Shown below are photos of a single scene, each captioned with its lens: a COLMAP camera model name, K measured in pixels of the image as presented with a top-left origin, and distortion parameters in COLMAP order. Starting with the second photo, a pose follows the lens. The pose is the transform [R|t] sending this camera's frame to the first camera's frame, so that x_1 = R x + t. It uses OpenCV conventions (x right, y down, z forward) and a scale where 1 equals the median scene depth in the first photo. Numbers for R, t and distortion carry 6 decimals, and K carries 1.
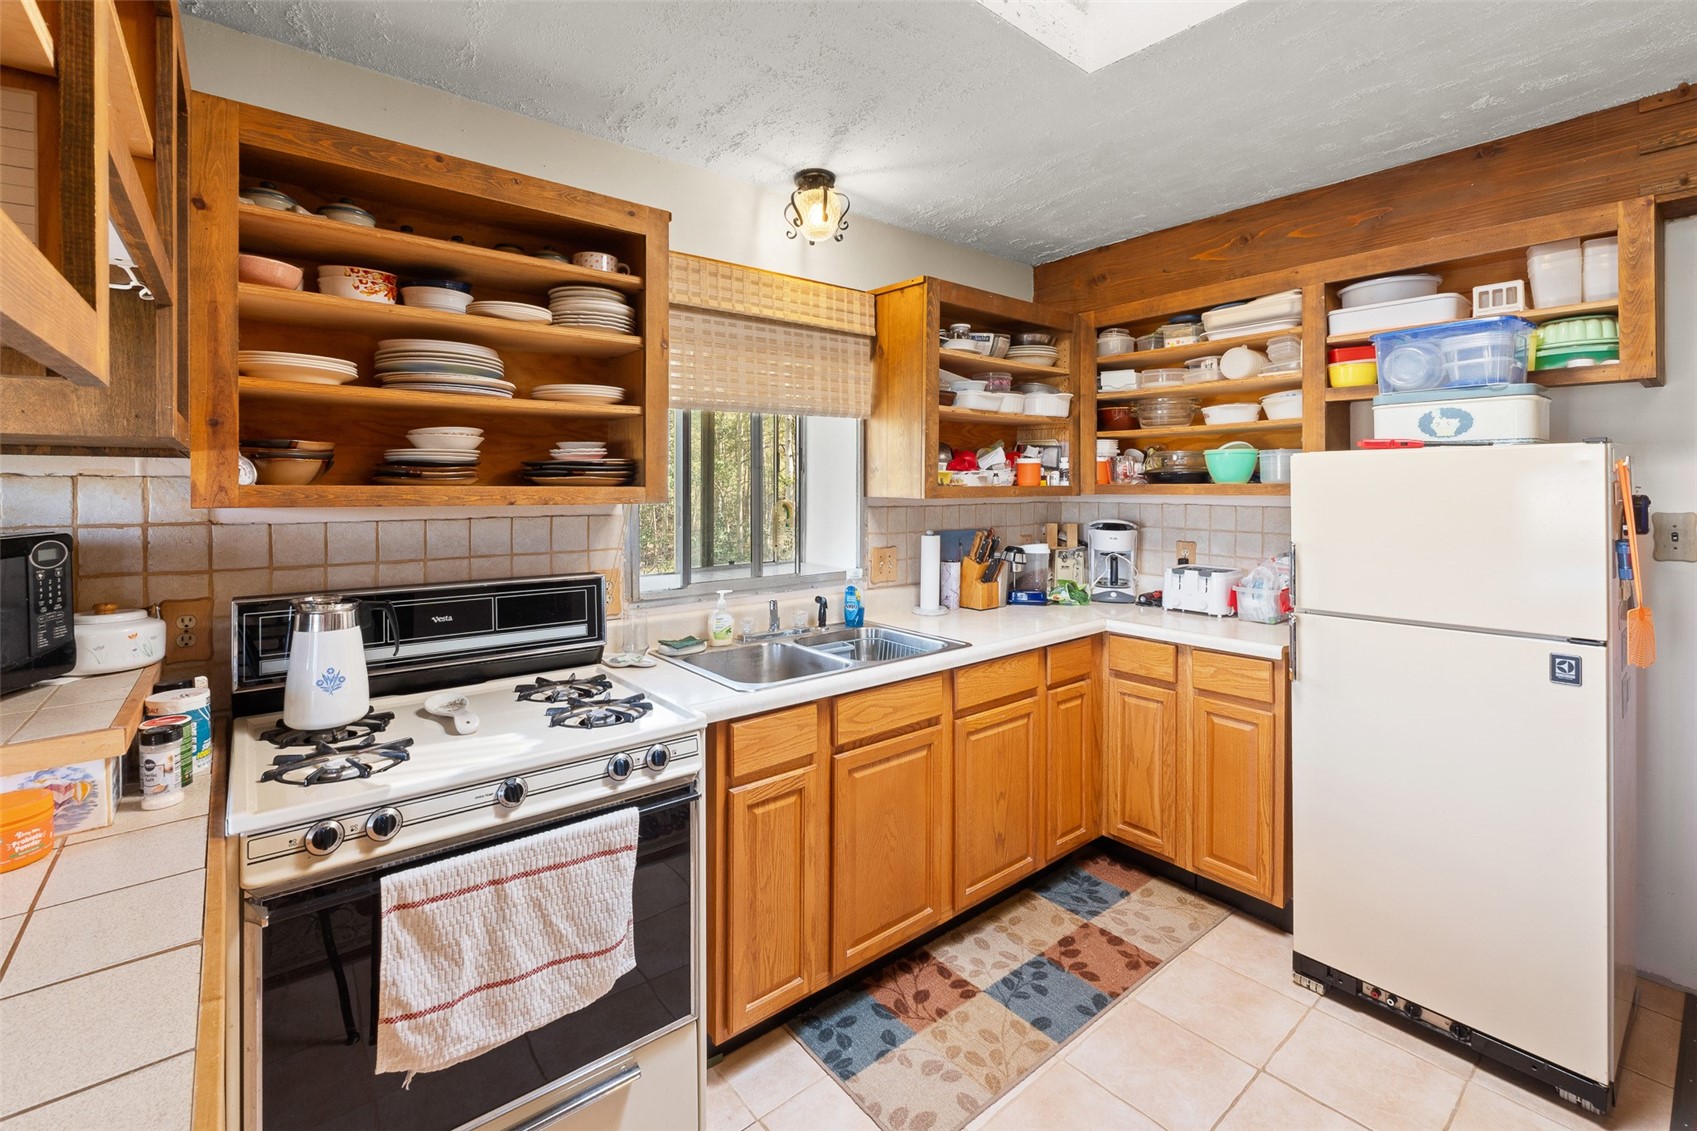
lens RADIAL K [[738.1, 0, 850.0], [0, 738.1, 487.6], [0, 0, 1]] dist [-0.008654, -0.000289]
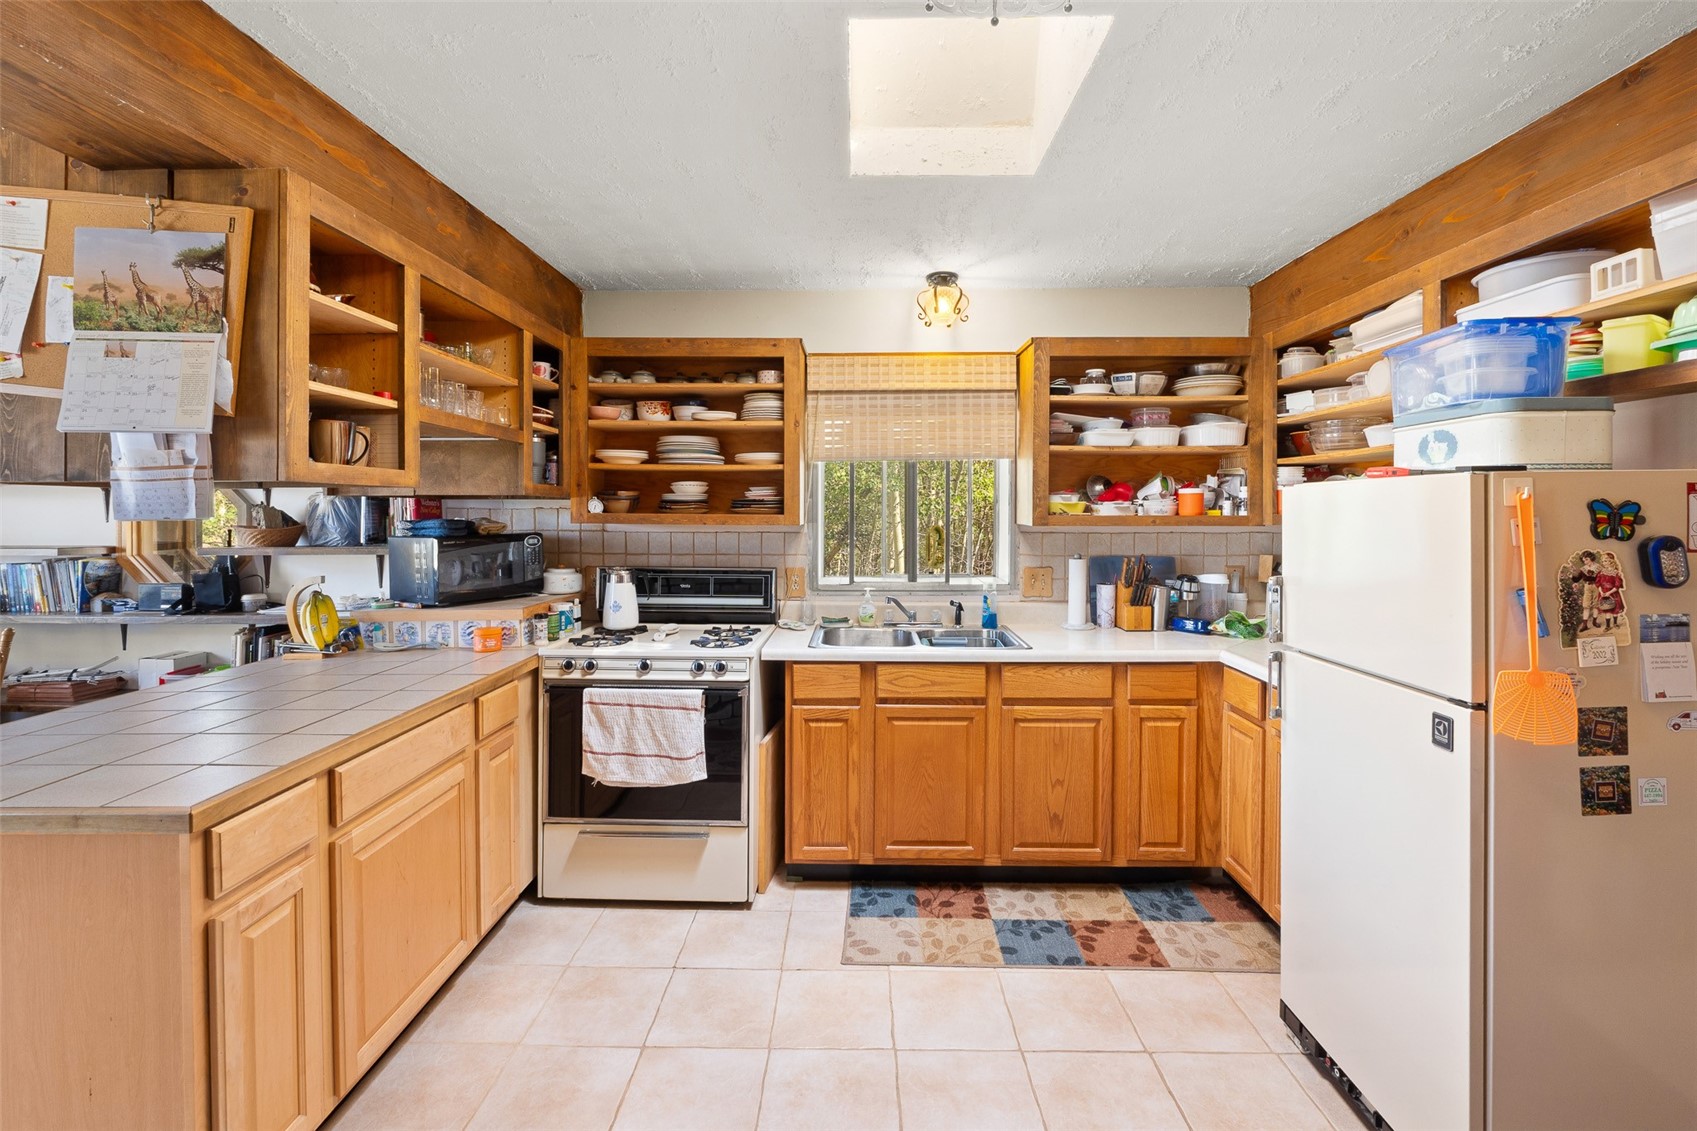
lens RADIAL K [[724.8, 0, 851.7], [0, 724.8, 517.2], [0, 0, 1]] dist [-0.006128, -0.000582]
pose [[0.761294, 0.009279, -0.648340, 0.700116], [-0.004937, 0.999952, 0.008515, -0.008089], [0.648388, -0.003282, 0.761303, -0.080486]]
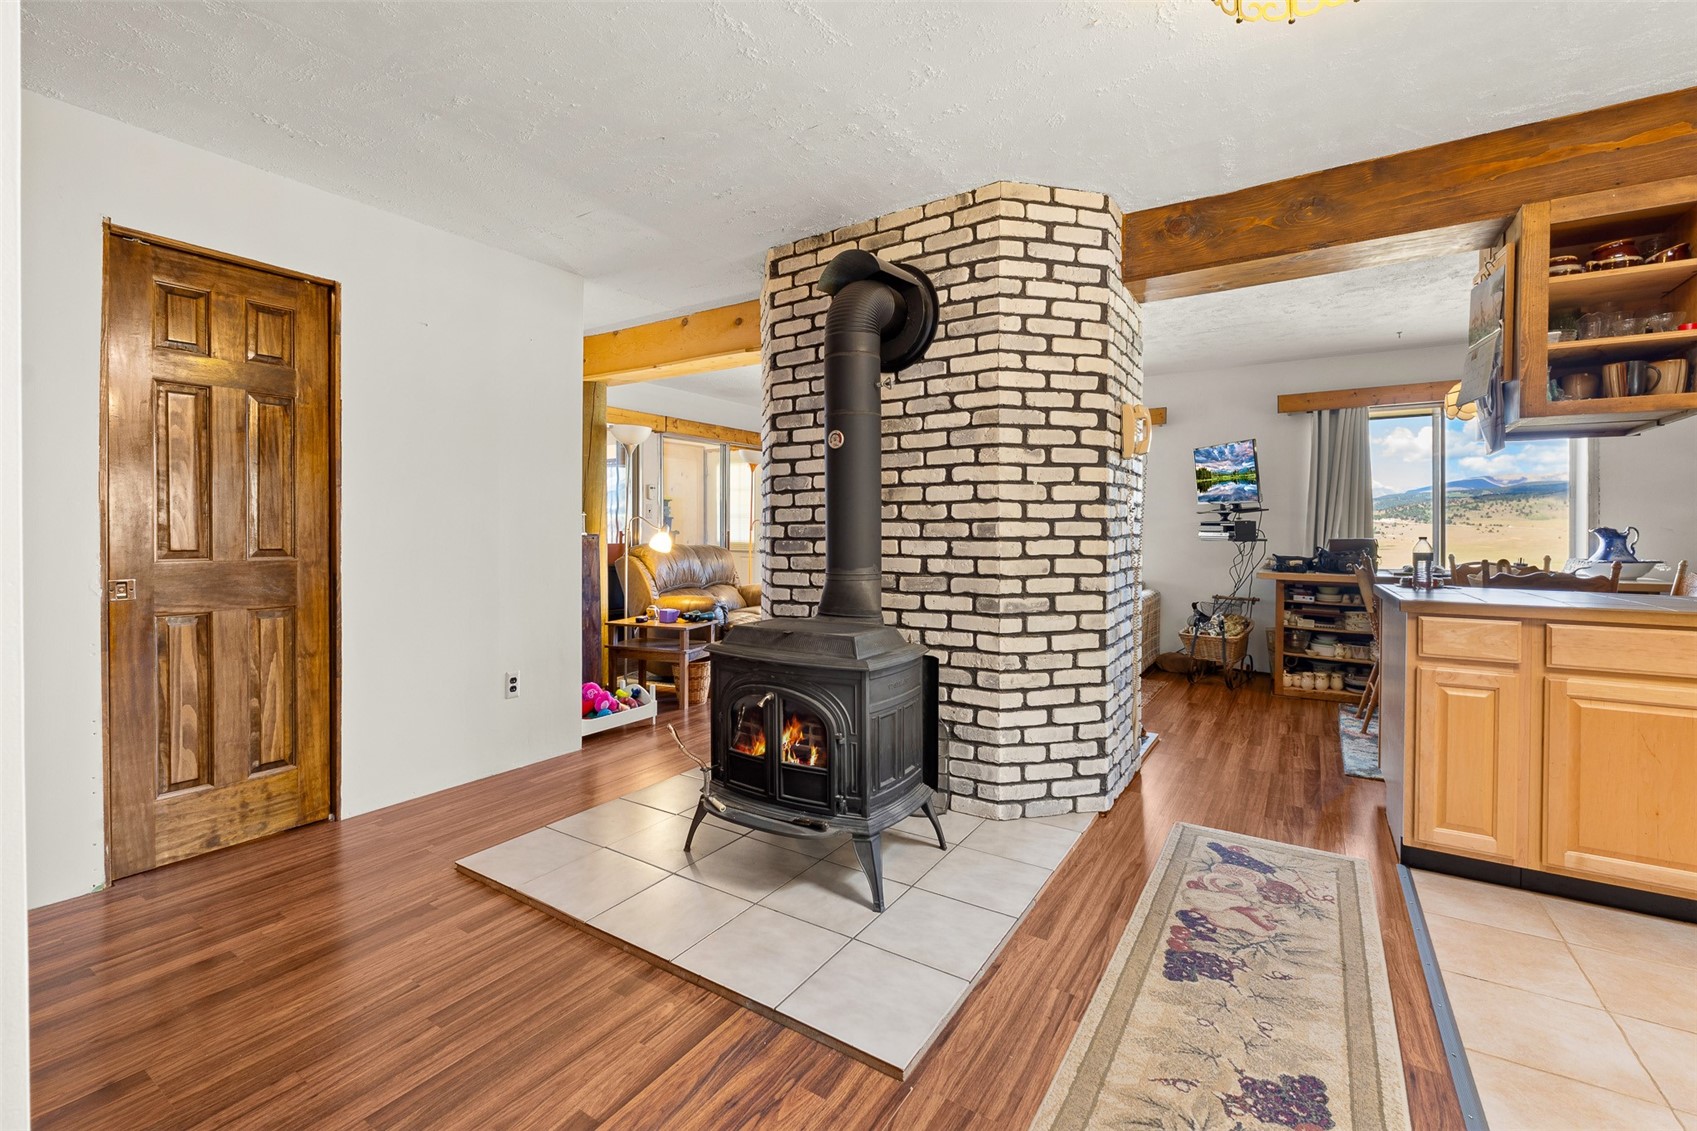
lens RADIAL K [[728.4, 0, 843.9], [0, 728.4, 530.9], [0, 0, 1]] dist [-0.003230, -0.000158]
pose [[-0.952154, 0.000107, -0.305620, 1.046749], [-0.002188, 0.999972, 0.007168, 0.114456], [0.305612, 0.007494, -0.952127, 0.744544]]
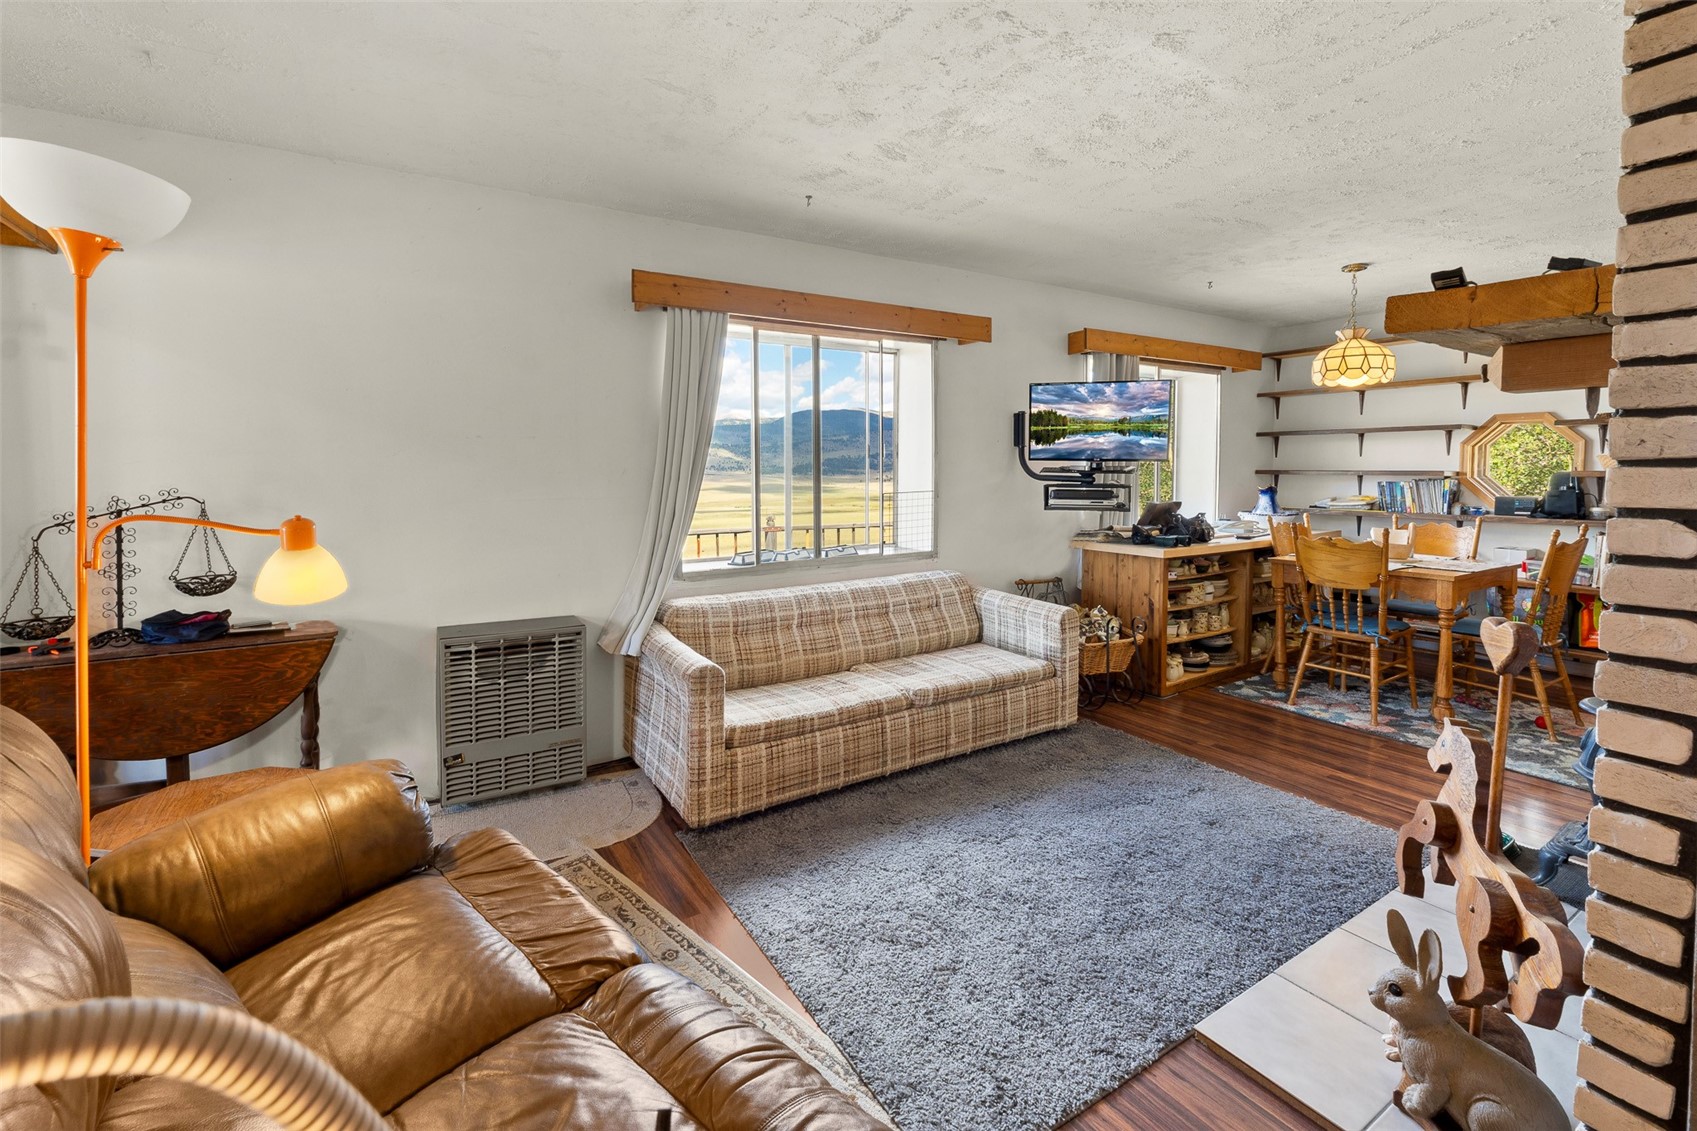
lens RADIAL K [[736.6, 0, 848.5], [0, 736.6, 500.6], [0, 0, 1]] dist [-0.005912, -0.000509]
pose [[-0.124840, 0.048359, -0.990998, 1.007344], [-0.000570, 0.998808, 0.048812, 0.051269], [0.992177, 0.006659, -0.124664, -1.445264]]
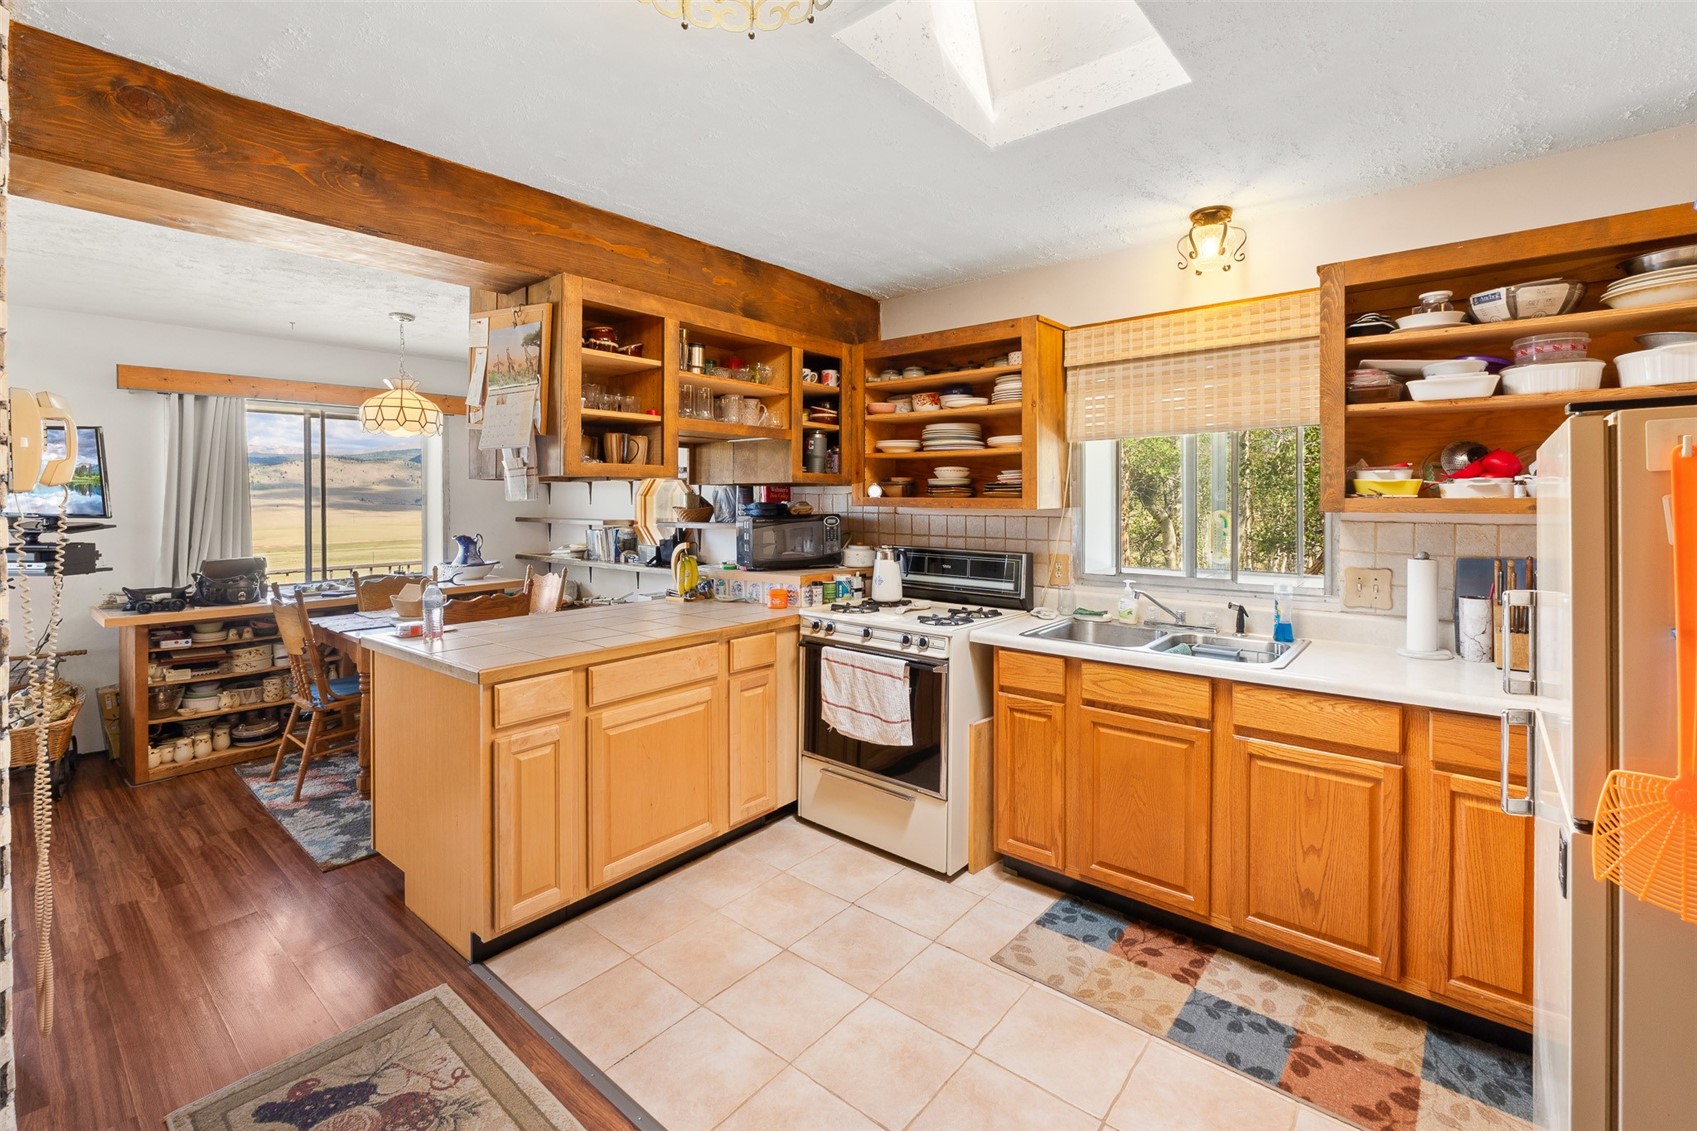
lens RADIAL K [[736.6, 0, 848.5], [0, 736.6, 500.6], [0, 0, 1]] dist [-0.005912, -0.000509]
pose [[0.181059, 0.005661, -0.983456, 0.974679], [-0.001526, 0.999984, 0.005475, -0.003460], [0.983471, 0.000509, 0.181065, 0.296667]]
